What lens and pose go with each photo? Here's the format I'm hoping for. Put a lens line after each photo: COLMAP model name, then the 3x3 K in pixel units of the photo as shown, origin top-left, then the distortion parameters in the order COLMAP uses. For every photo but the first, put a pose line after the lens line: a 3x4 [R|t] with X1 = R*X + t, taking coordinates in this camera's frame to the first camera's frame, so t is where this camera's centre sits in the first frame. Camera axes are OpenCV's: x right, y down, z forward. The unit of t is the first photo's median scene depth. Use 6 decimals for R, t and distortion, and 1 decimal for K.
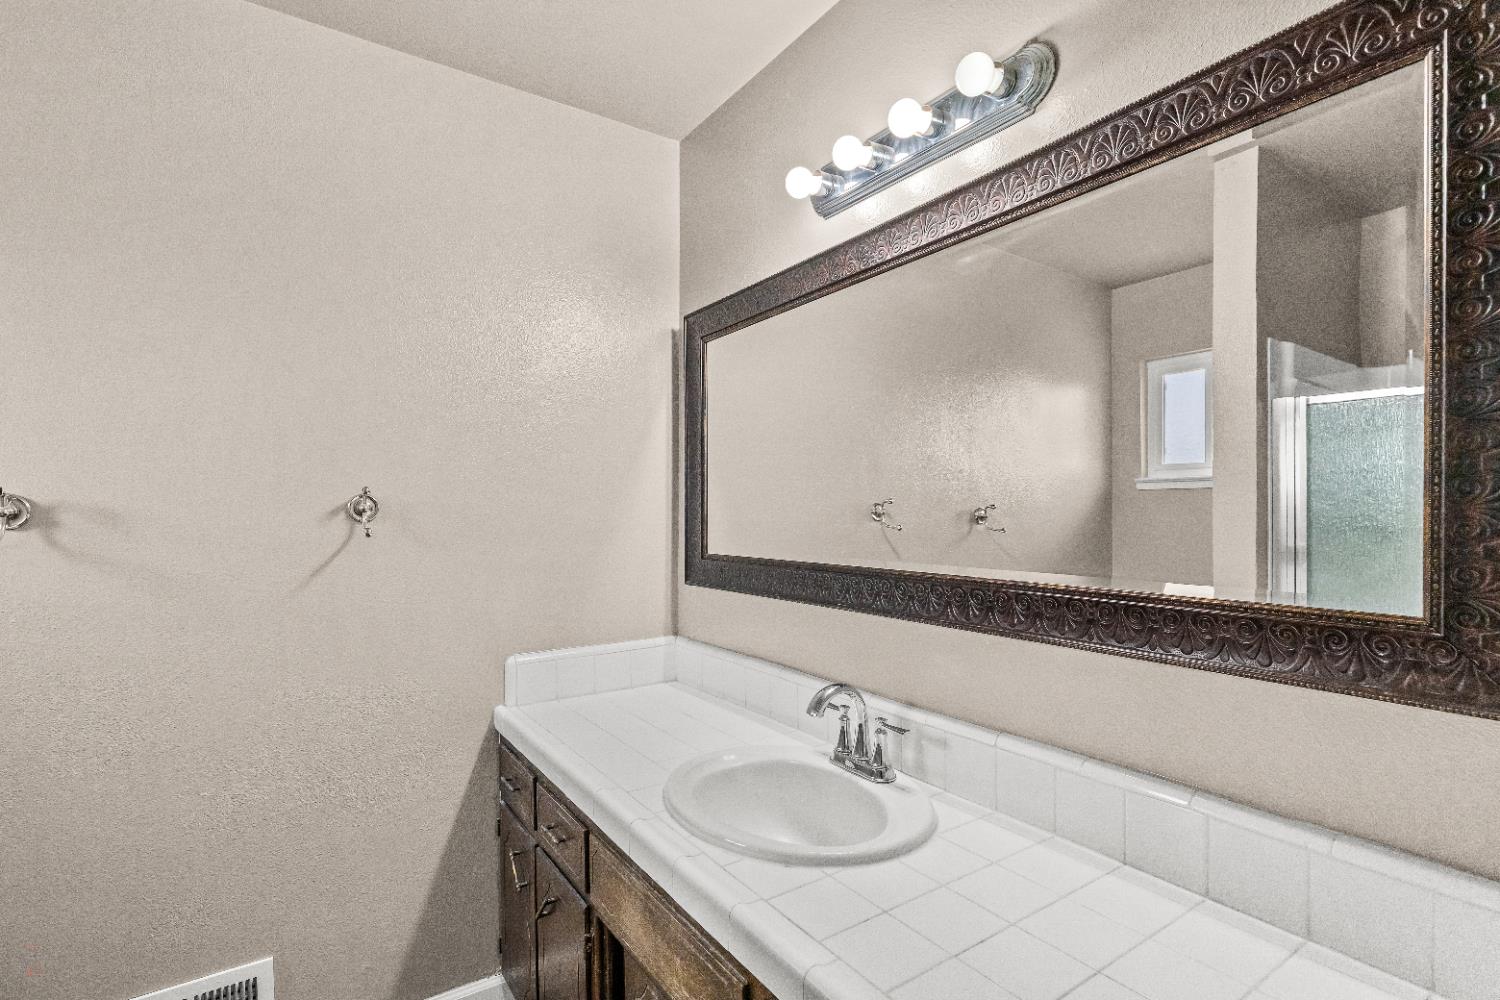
lens RADIAL K [[708.0, 0, 749.8], [0, 708.0, 504.5], [0, 0, 1]] dist [-0.001551, -0.000736]
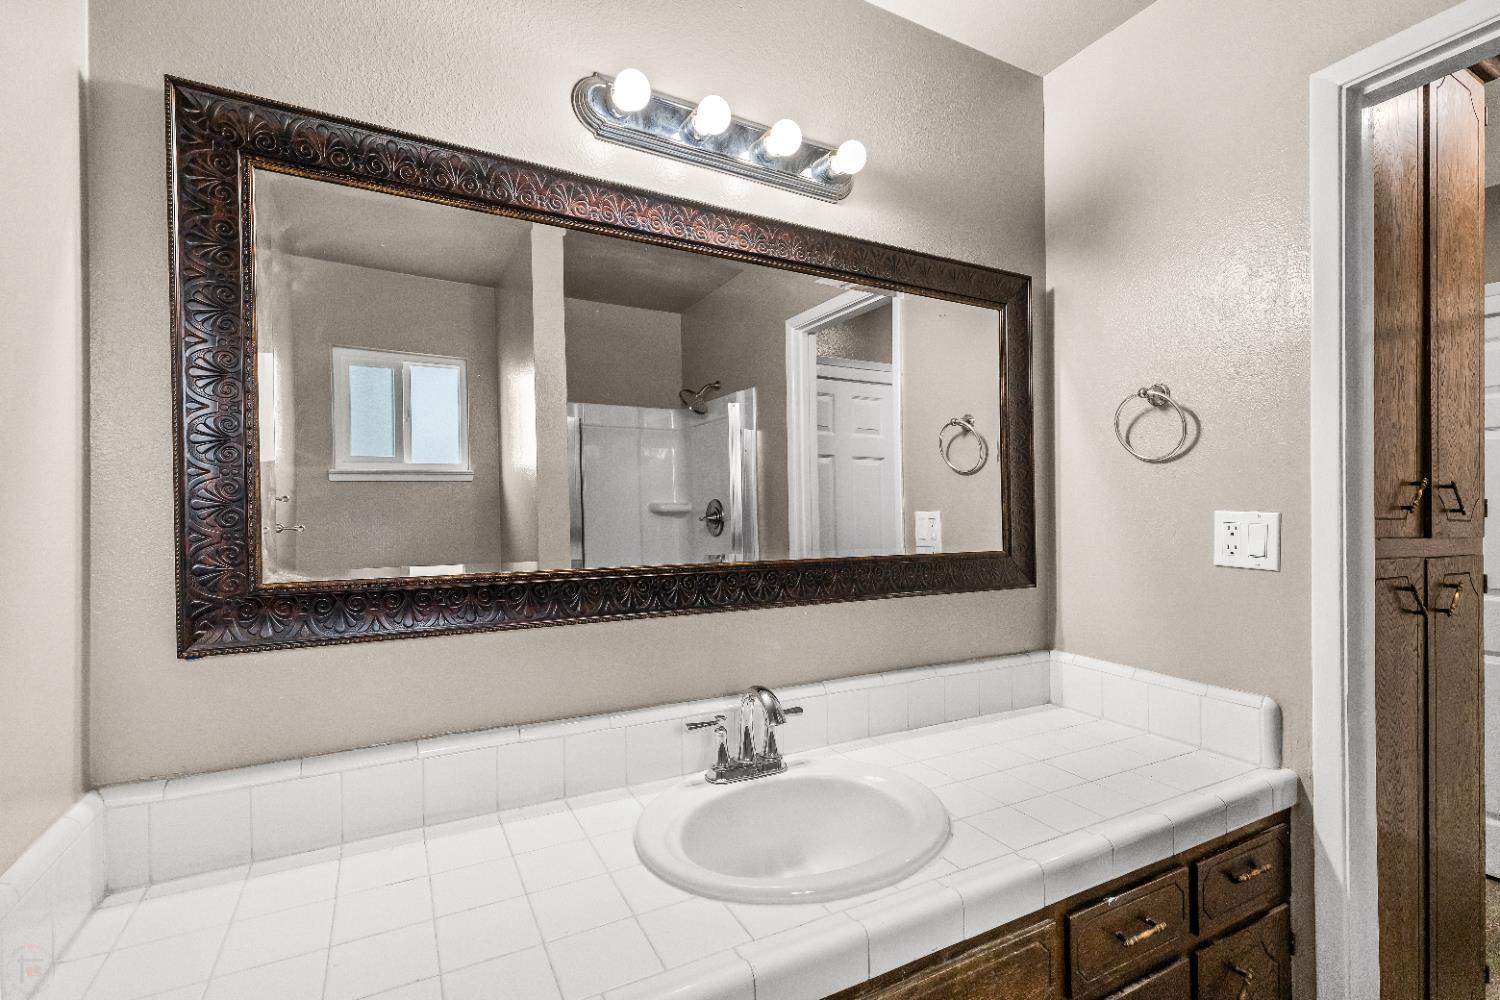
lens RADIAL K [[674.4, 0, 746.5], [0, 674.4, 507.4], [0, 0, 1]] dist [0.009909, -0.000405]
pose [[0.100844, -0.009197, 0.994860, -0.500821], [-0.031991, 0.999410, 0.012482, -0.006795], [-0.994388, -0.033086, 0.100491, 0.591369]]
